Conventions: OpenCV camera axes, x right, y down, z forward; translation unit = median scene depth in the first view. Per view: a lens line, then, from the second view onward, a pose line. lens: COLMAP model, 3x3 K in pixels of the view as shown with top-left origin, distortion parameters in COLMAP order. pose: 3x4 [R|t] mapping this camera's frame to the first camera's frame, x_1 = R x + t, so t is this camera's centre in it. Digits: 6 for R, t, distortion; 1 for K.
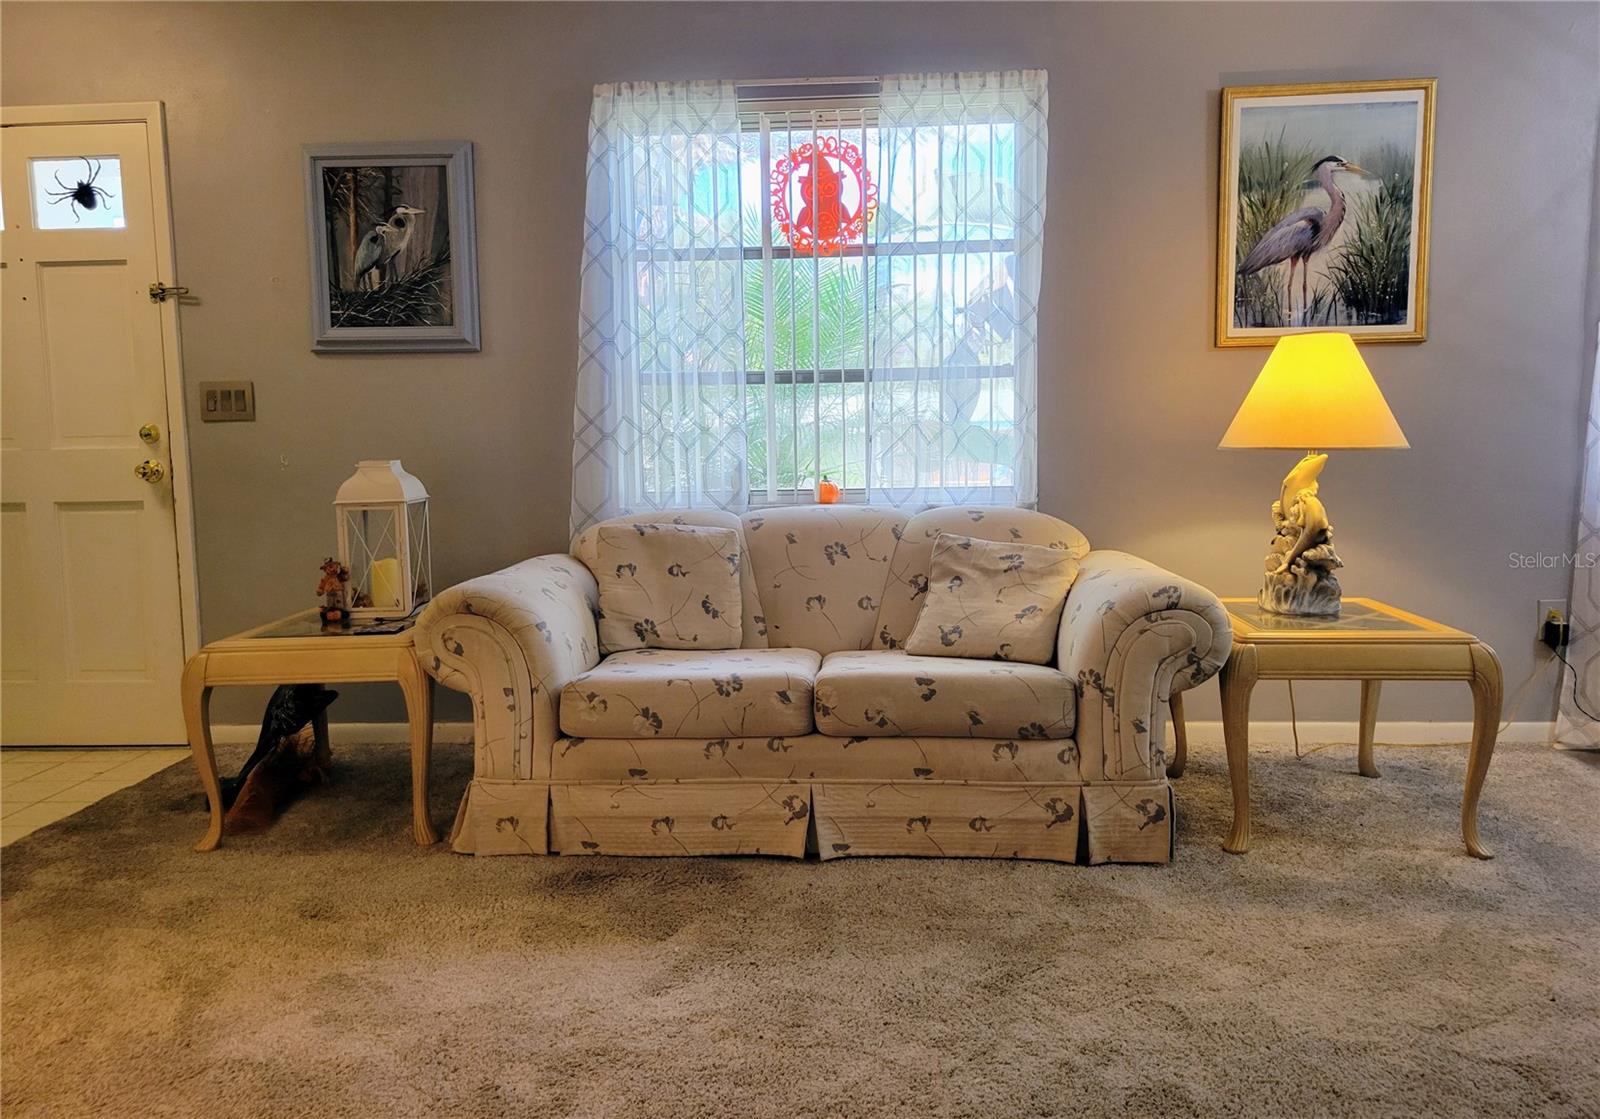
lens RADIAL K [[1279.9, 0, 795.9], [0, 1279.9, 559.9], [0, 0, 1]] dist [0.044972, -0.001061]
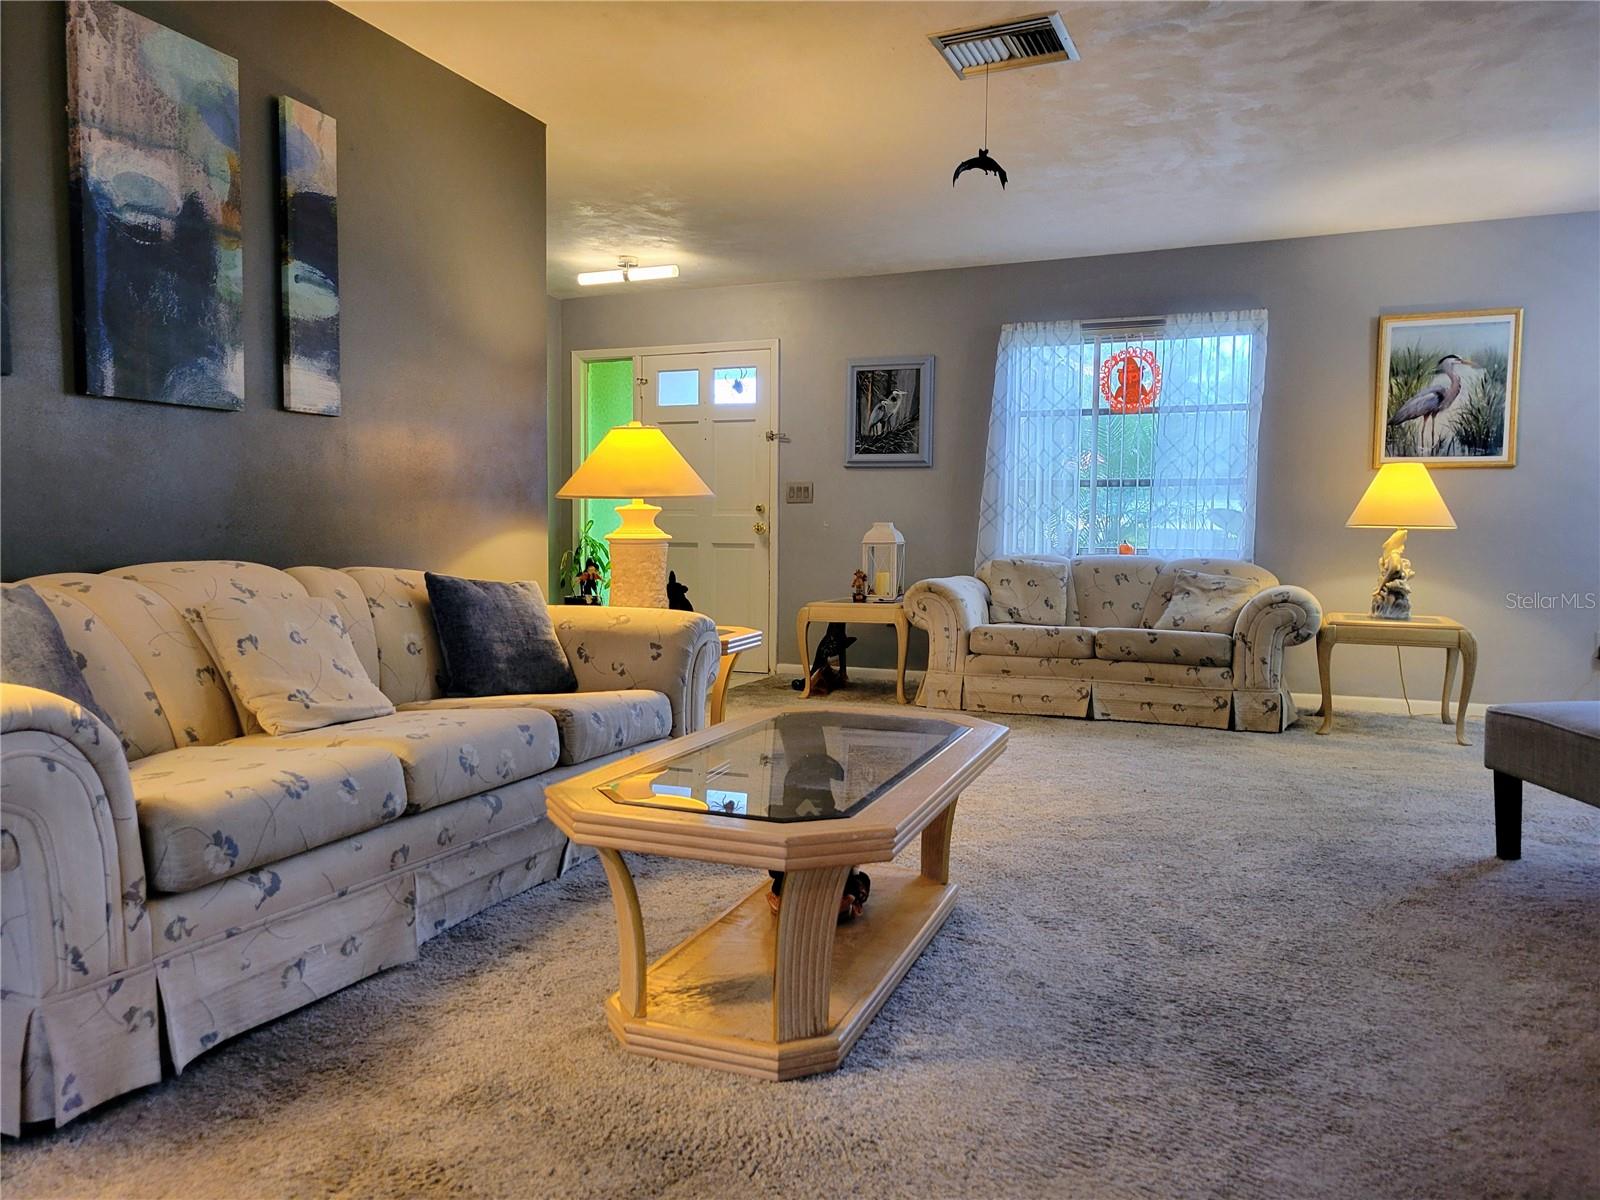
lens RADIAL K [[1226.9, 0, 789.9], [0, 1226.9, 600.7], [0, 0, 1]] dist [0.058118, -0.027861]
pose [[0.952273, 0.044025, -0.302056, 0.111159], [-0.057418, 0.997715, -0.035603, 0.113395], [0.299798, 0.051247, 0.952625, -0.801780]]
